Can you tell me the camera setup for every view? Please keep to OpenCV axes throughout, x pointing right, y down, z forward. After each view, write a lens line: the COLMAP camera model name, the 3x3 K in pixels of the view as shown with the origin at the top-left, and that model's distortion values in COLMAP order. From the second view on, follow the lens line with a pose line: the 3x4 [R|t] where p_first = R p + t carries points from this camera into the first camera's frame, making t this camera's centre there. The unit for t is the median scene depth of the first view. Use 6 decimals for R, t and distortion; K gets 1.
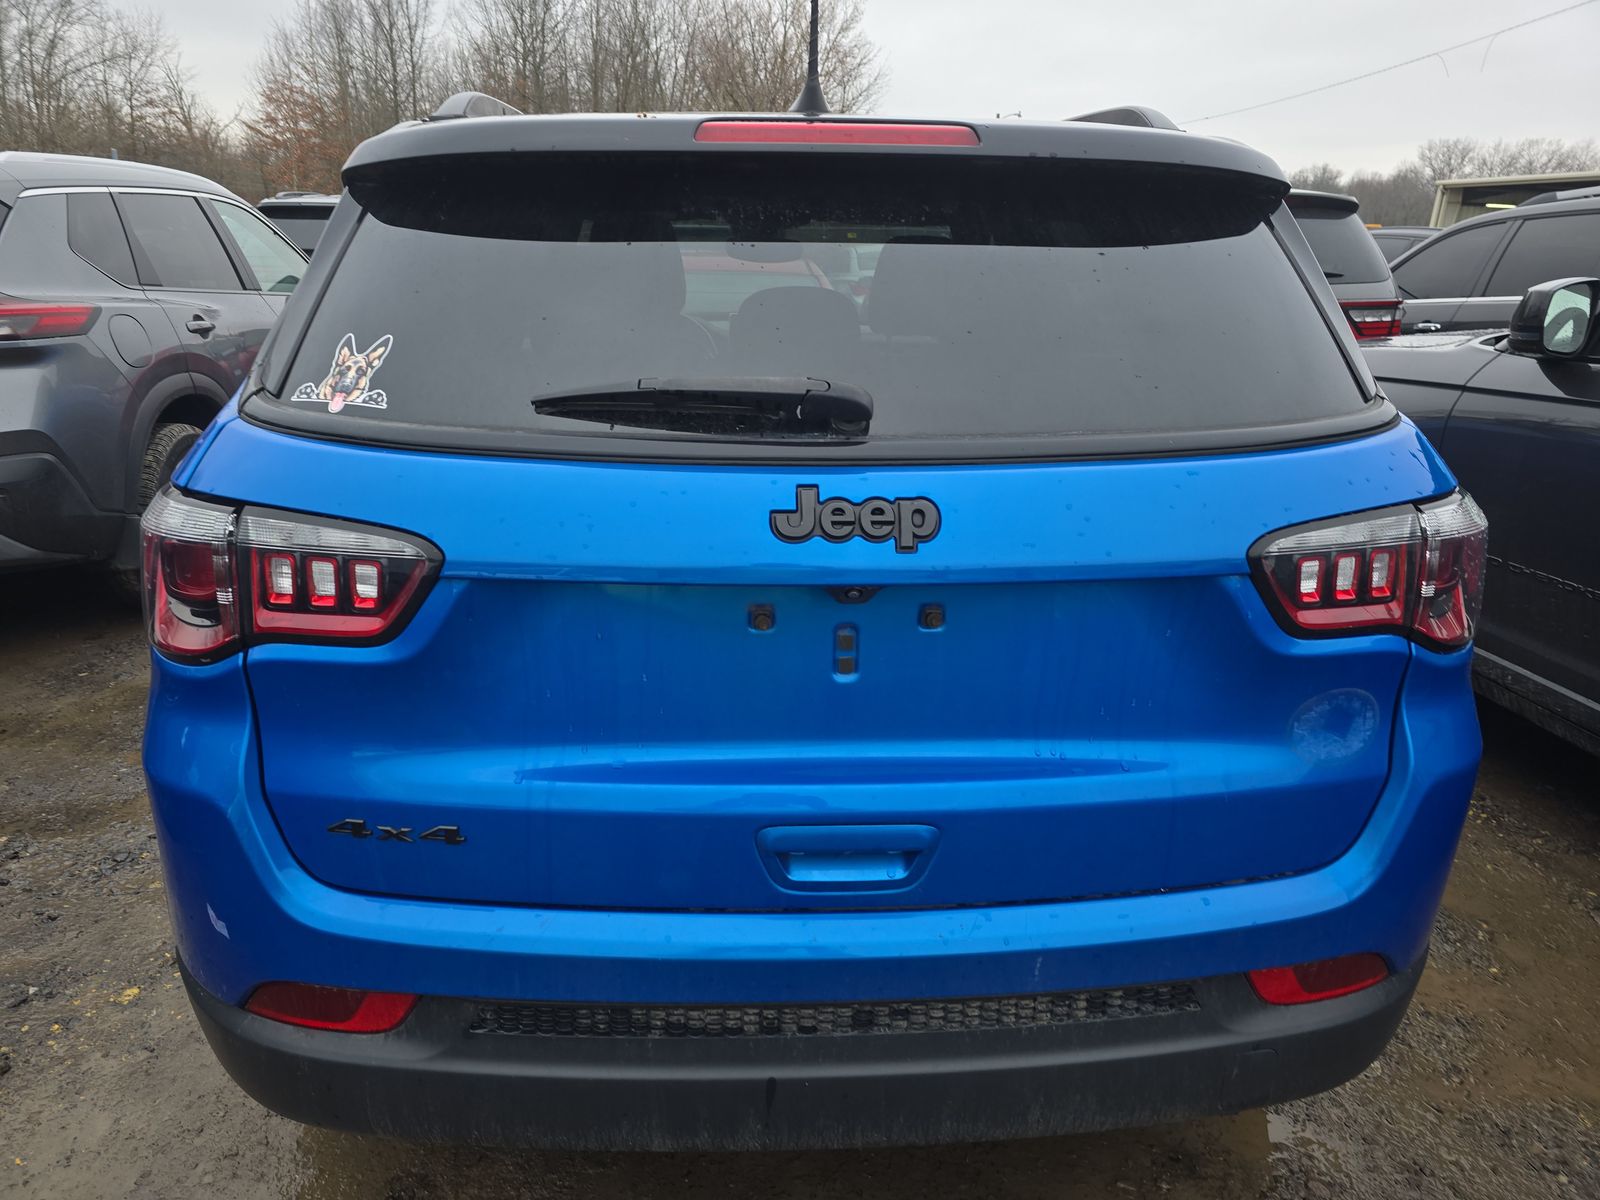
lens RADIAL K [[1069.2, 0, 736.3], [0, 1069.2, 604.1], [0, 0, 1]] dist [0.032538, -0.020348]
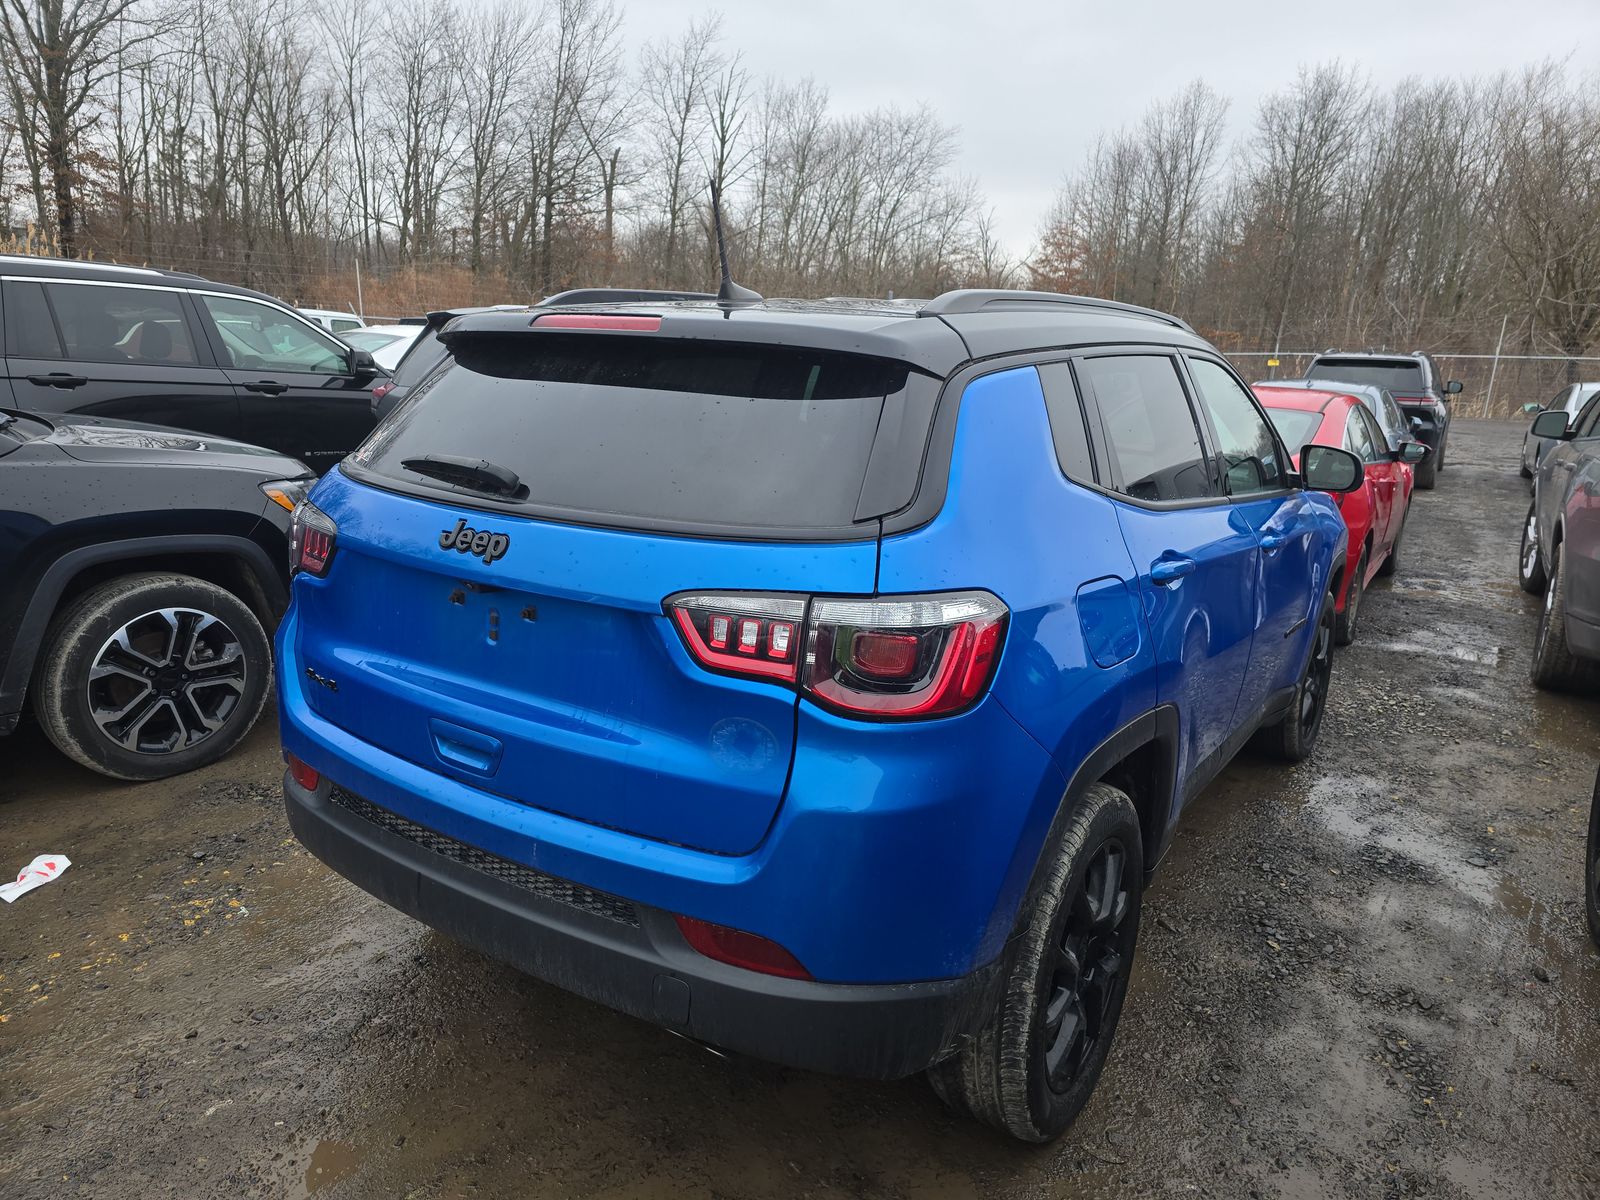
lens RADIAL K [[1069.2, 0, 736.3], [0, 1069.2, 604.1], [0, 0, 1]] dist [0.032538, -0.020348]
pose [[0.792816, 0.157386, -0.588789, 1.328328], [-0.221428, 0.974448, -0.037683, -0.009035], [0.567814, 0.160250, 0.807408, -0.124147]]
